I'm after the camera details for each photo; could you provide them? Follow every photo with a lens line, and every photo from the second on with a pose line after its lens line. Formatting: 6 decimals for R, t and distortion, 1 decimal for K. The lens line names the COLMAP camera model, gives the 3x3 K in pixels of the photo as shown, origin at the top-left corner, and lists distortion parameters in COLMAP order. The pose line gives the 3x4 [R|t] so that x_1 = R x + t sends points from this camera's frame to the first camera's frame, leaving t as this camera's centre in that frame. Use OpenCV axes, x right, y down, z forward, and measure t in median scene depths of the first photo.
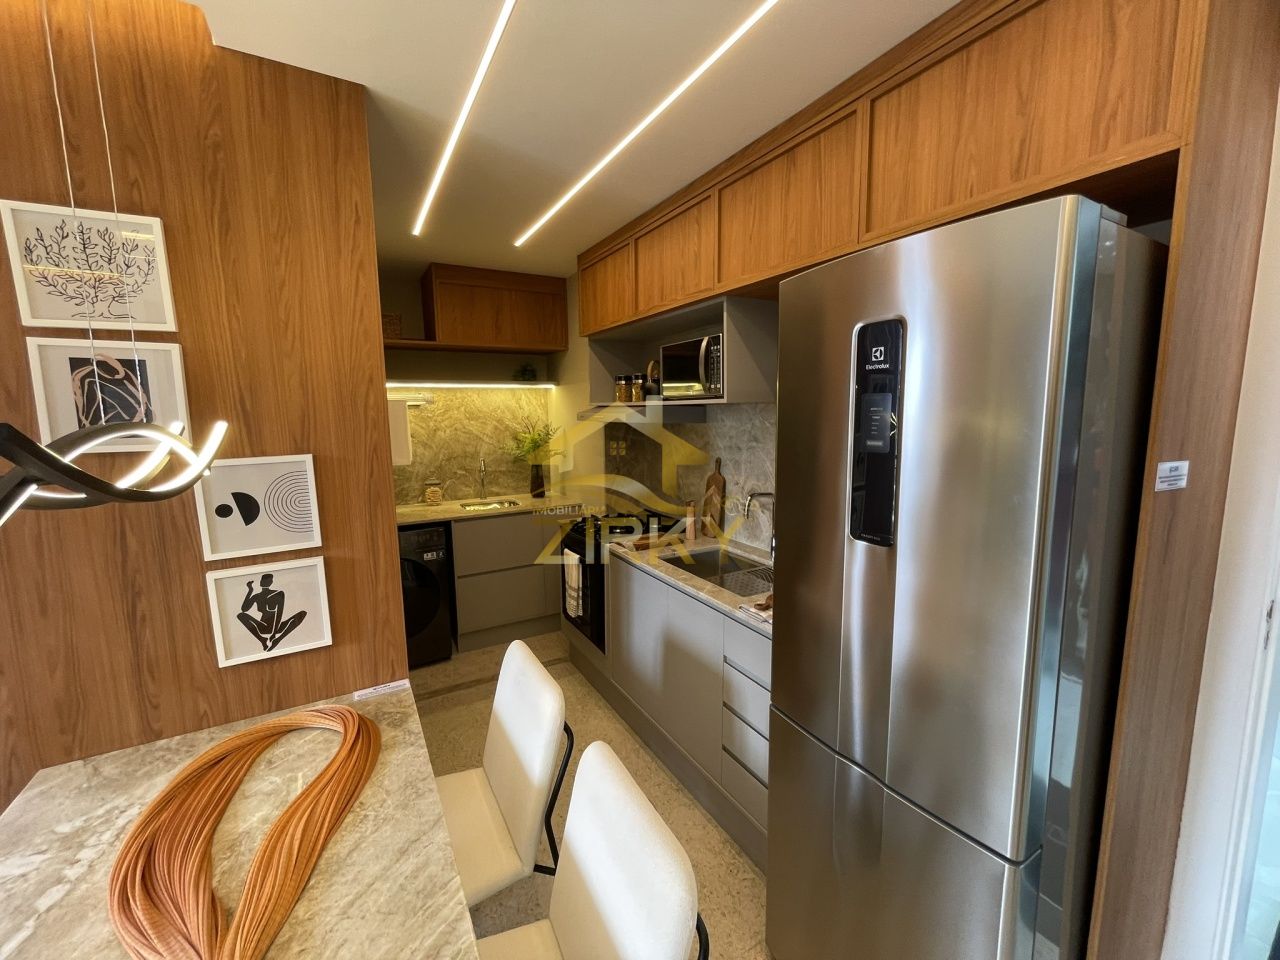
lens RADIAL K [[520.1, 0, 640.6], [0, 520.1, 475.8], [0, 0, 1]] dist [-0.000983, -0.000562]
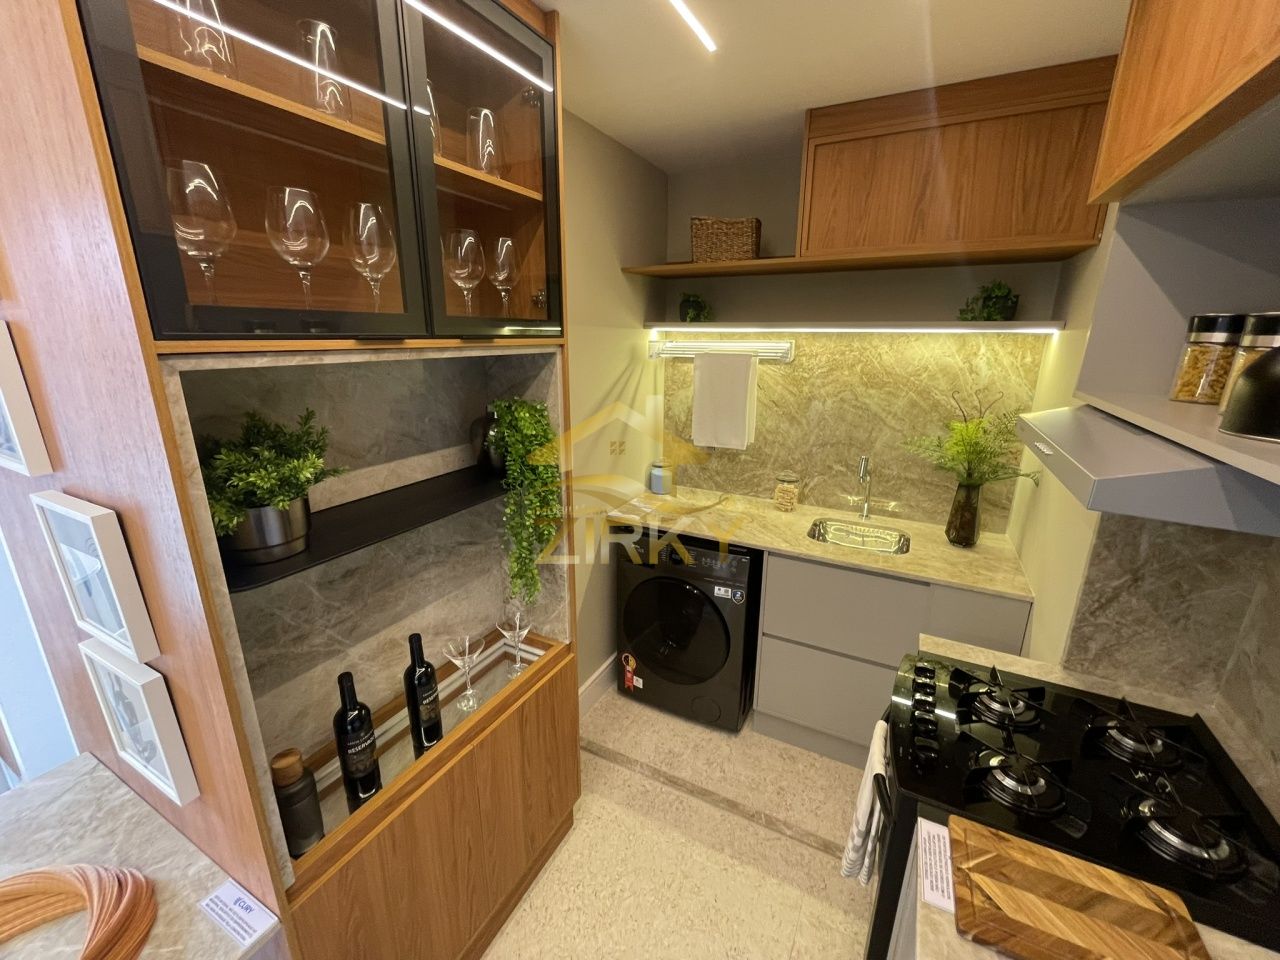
lens RADIAL K [[520.1, 0, 640.6], [0, 520.1, 475.8], [0, 0, 1]] dist [-0.000983, -0.000562]
pose [[0.538590, 0.239580, -0.807789, 0.064380], [-0.121166, 0.970780, 0.207134, -0.155411], [0.833810, -0.013684, 0.551881, 0.690400]]
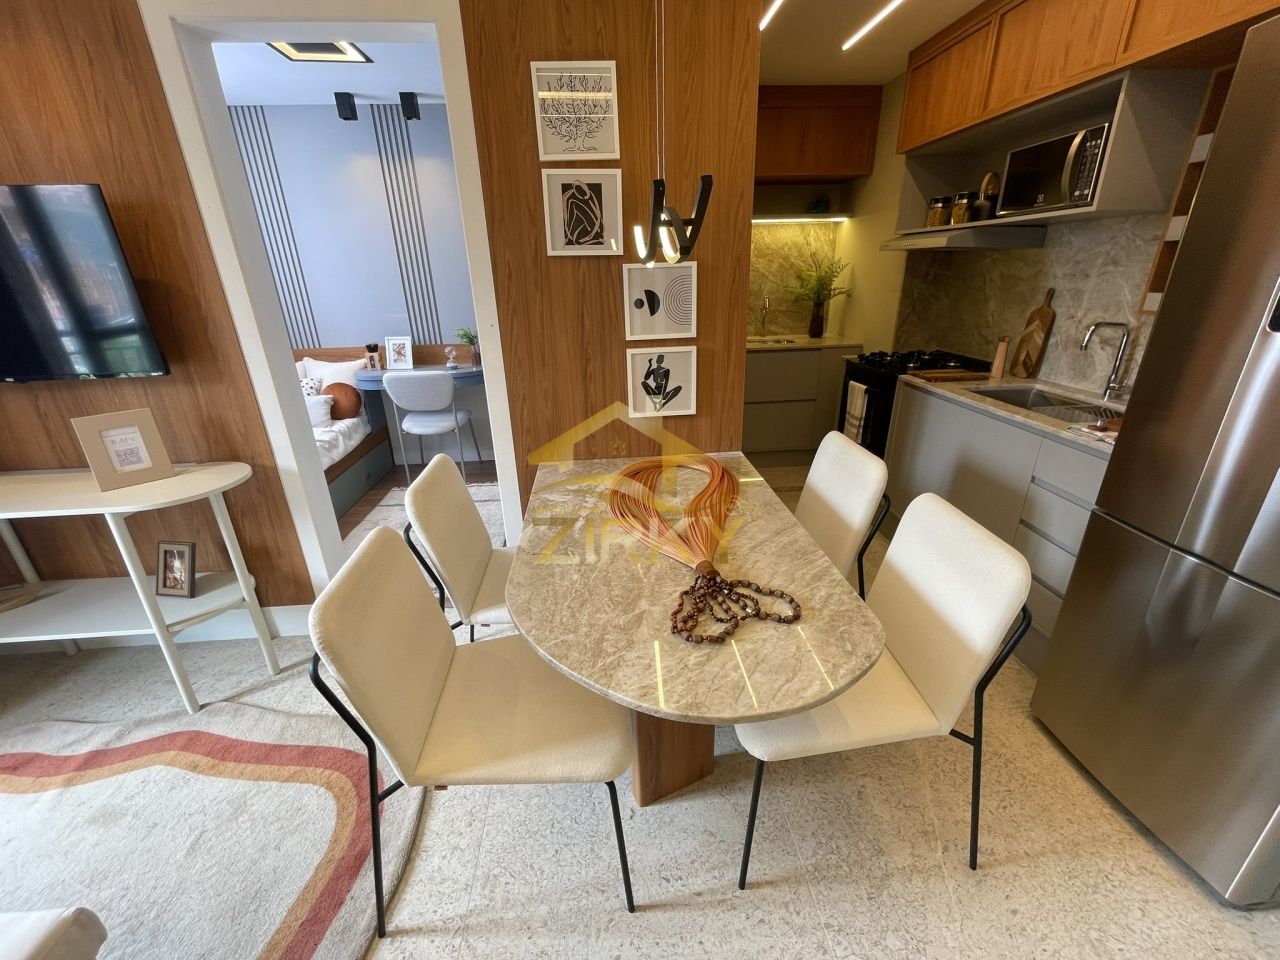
lens RADIAL K [[520.1, 0, 640.6], [0, 520.1, 475.8], [0, 0, 1]] dist [-0.000983, -0.000562]
pose [[0.906940, 0.145949, -0.395170, -0.102940], [-0.041690, 0.964557, 0.260562, 0.082044], [0.419192, -0.219839, 0.880879, -0.174124]]
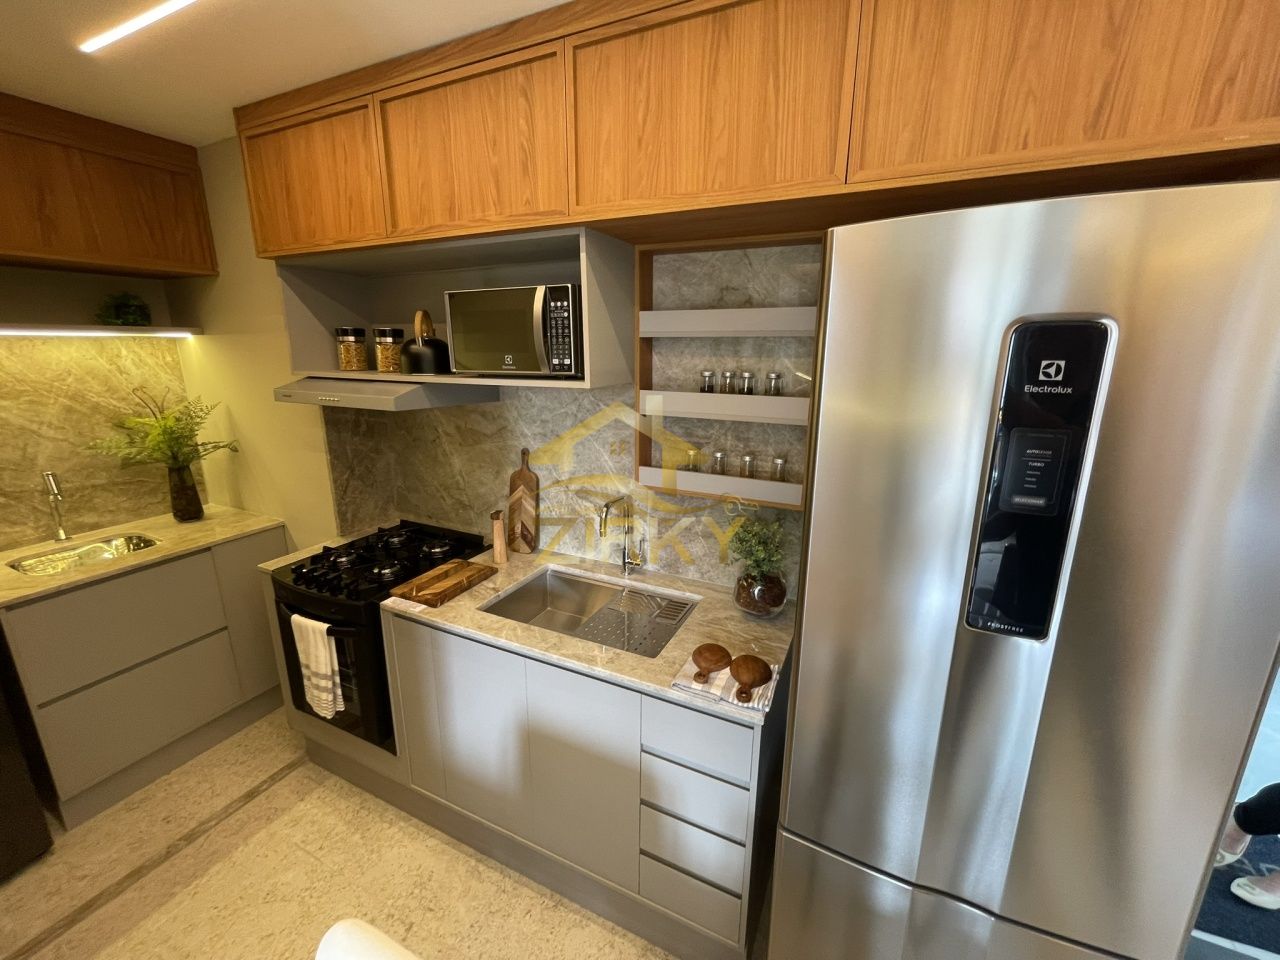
lens RADIAL K [[520.1, 0, 640.6], [0, 520.1, 475.8], [0, 0, 1]] dist [-0.000983, -0.000562]
pose [[0.821569, -0.123981, 0.556464, -0.151878], [0.059833, 0.989428, 0.132107, -0.094853], [-0.566960, -0.075240, 0.820302, 0.320806]]
